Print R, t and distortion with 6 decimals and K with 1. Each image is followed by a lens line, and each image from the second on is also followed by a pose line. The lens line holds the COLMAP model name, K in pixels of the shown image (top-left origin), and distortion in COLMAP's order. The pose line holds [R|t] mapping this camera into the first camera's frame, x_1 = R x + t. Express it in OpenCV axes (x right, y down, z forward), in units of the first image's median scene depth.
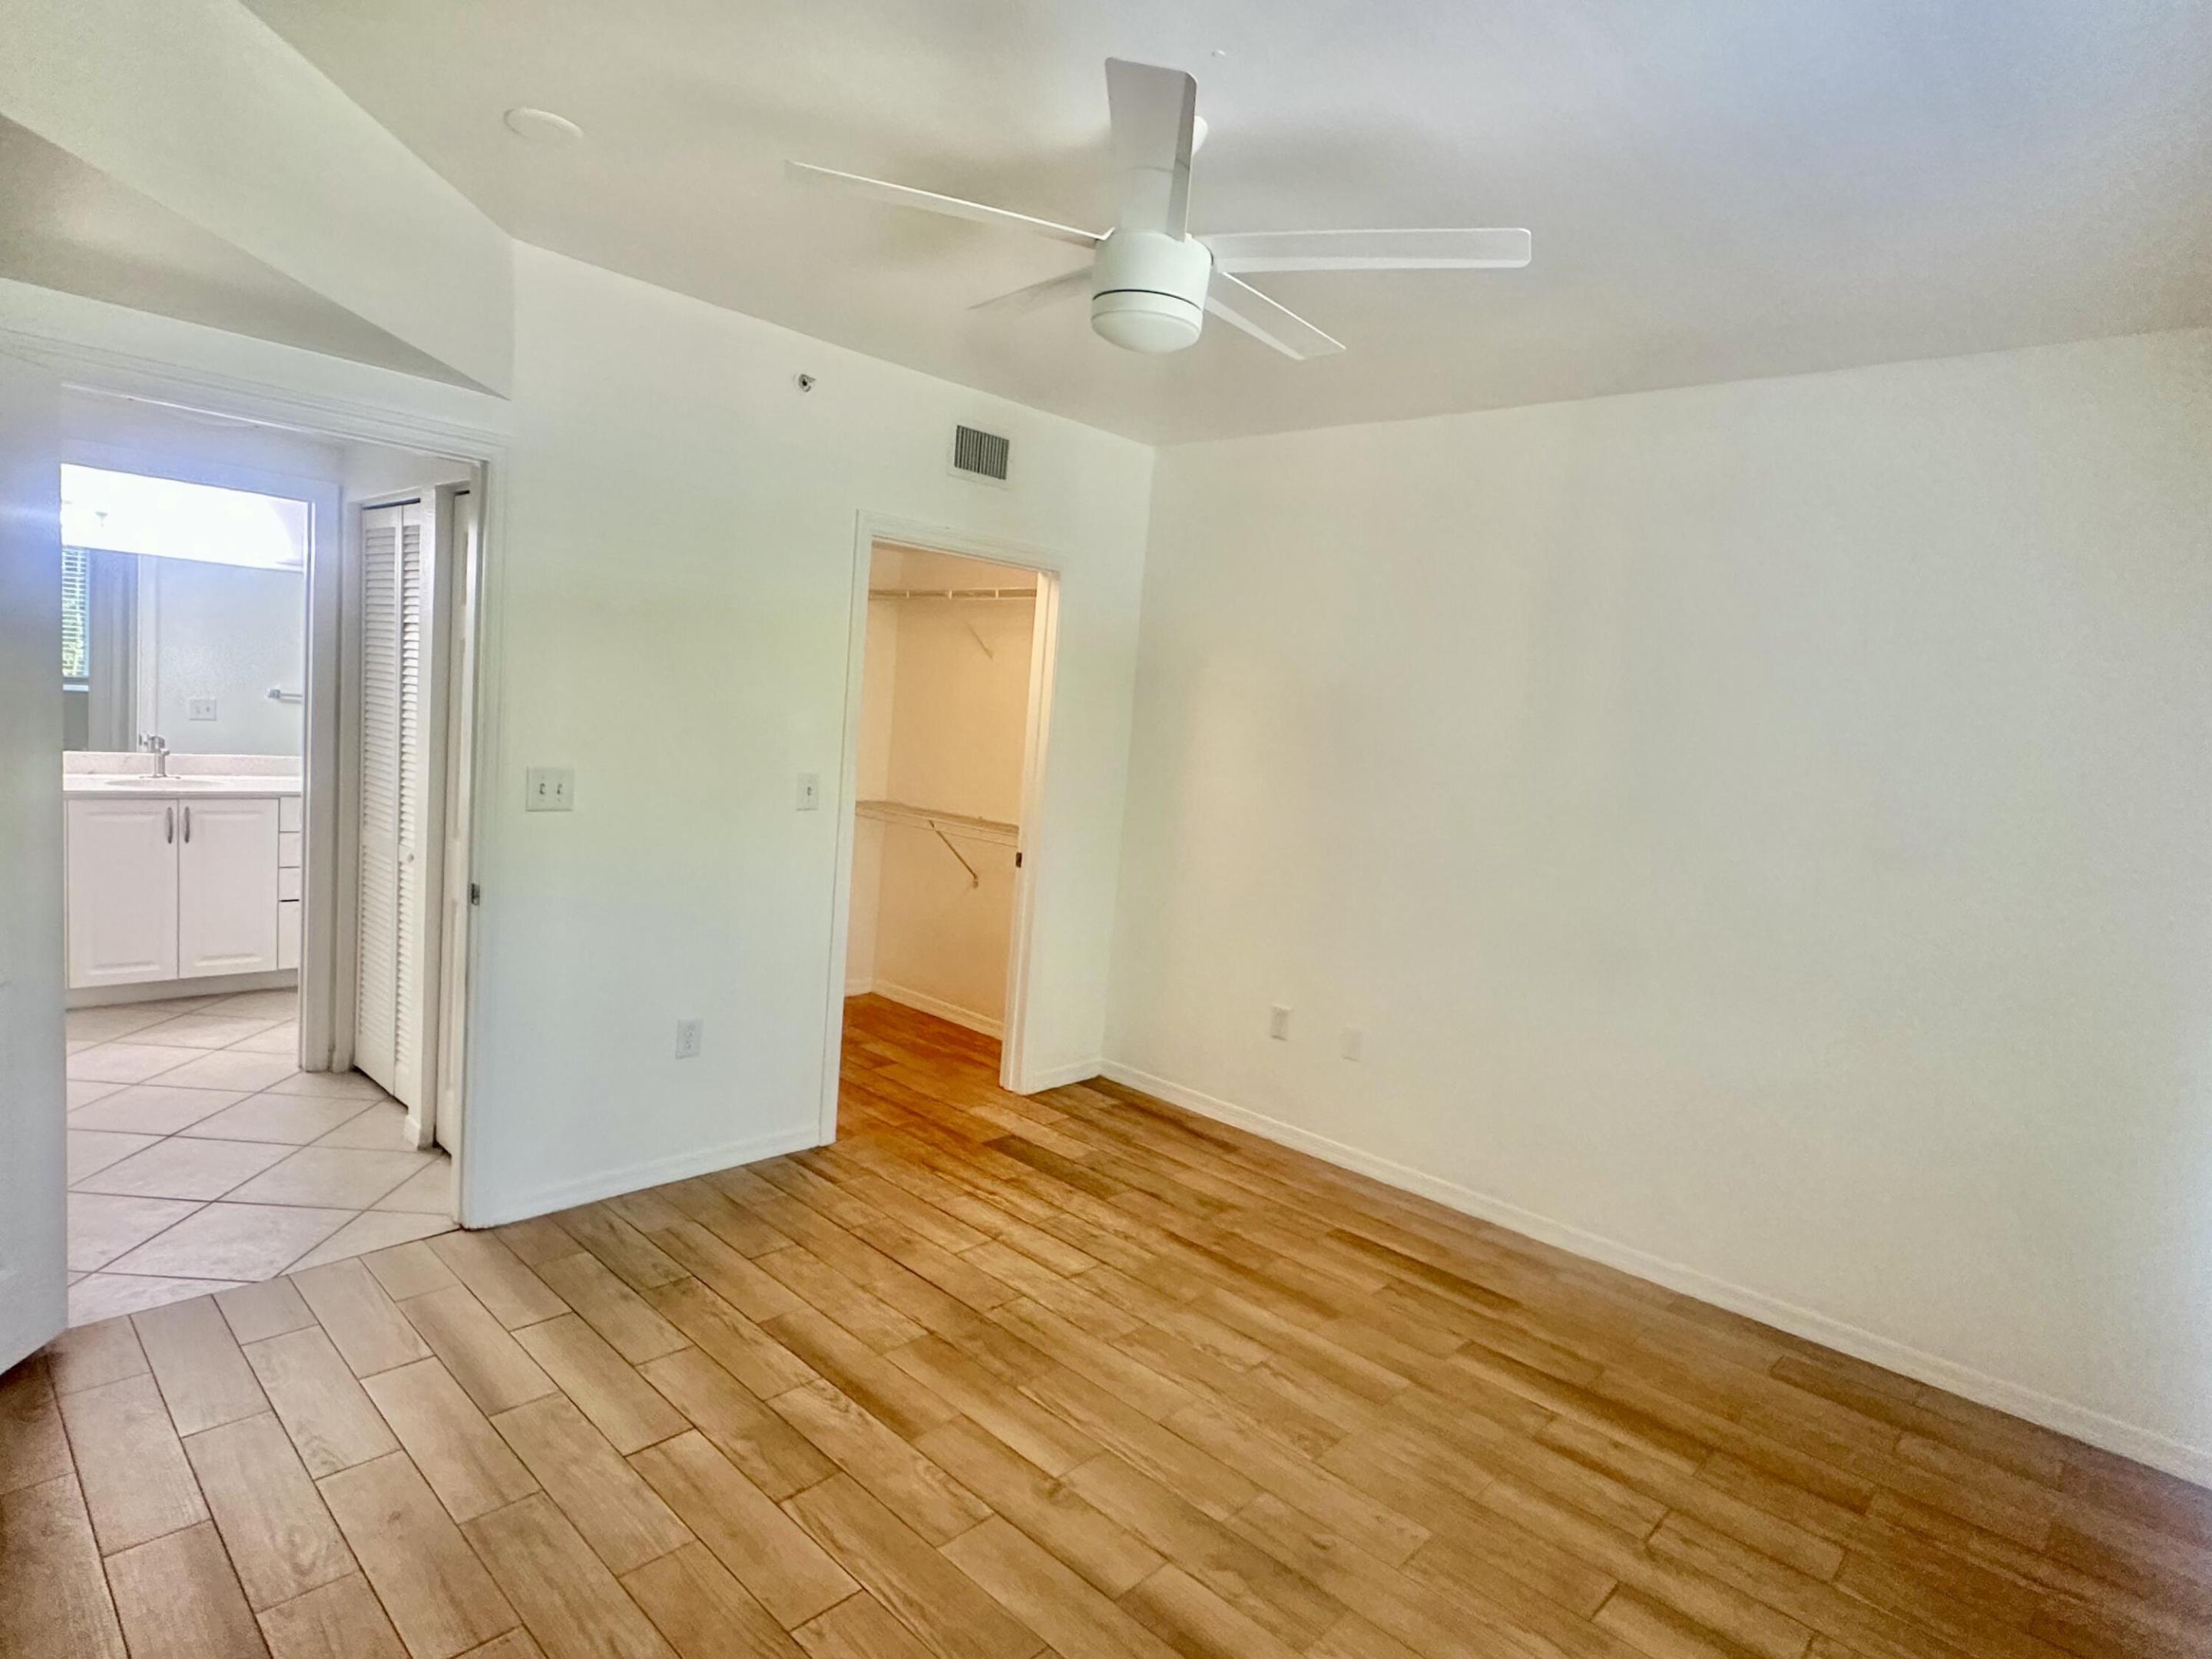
lens RADIAL K [[1185.6, 0, 1100.3], [0, 1185.6, 832.1], [0, 0, 1]] dist [-0.001667, -0.000838]
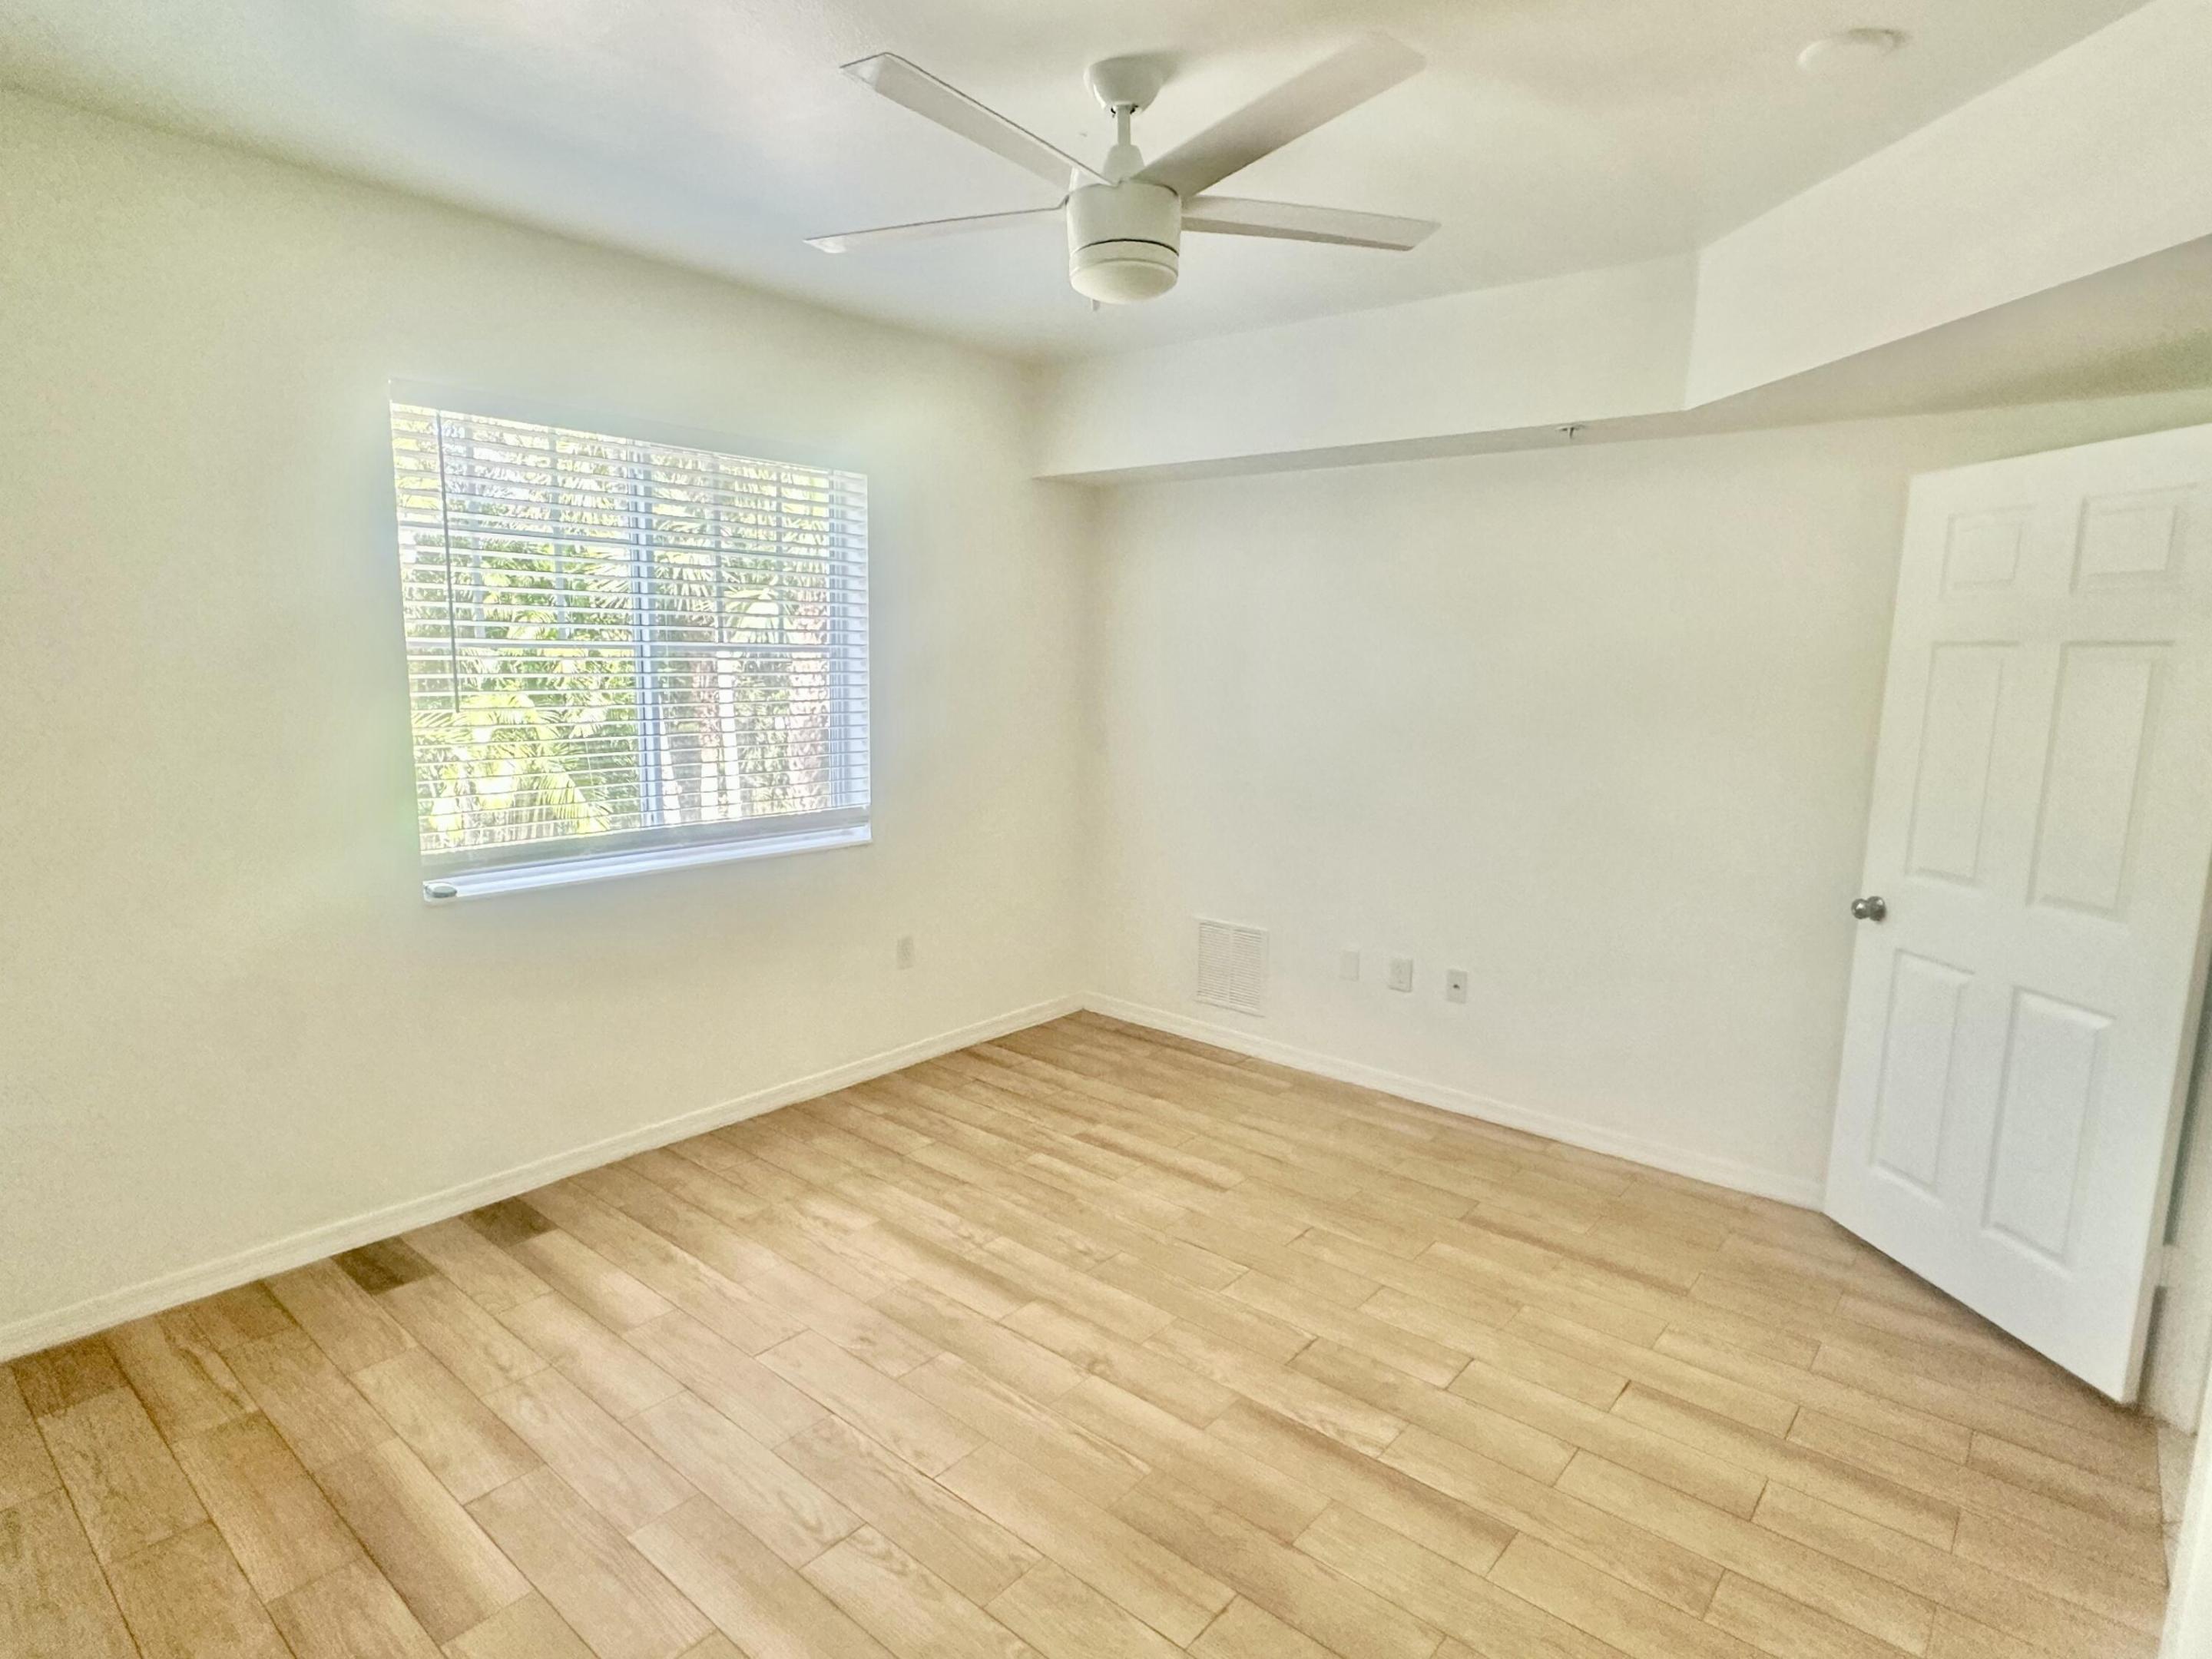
lens RADIAL K [[1185.6, 0, 1100.3], [0, 1185.6, 832.1], [0, 0, 1]] dist [-0.001667, -0.000838]
pose [[-0.993286, -0.091651, -0.070597, 0.072659], [-0.106383, 0.963390, 0.246093, -0.184726], [0.045458, 0.251951, -0.966672, 1.807055]]
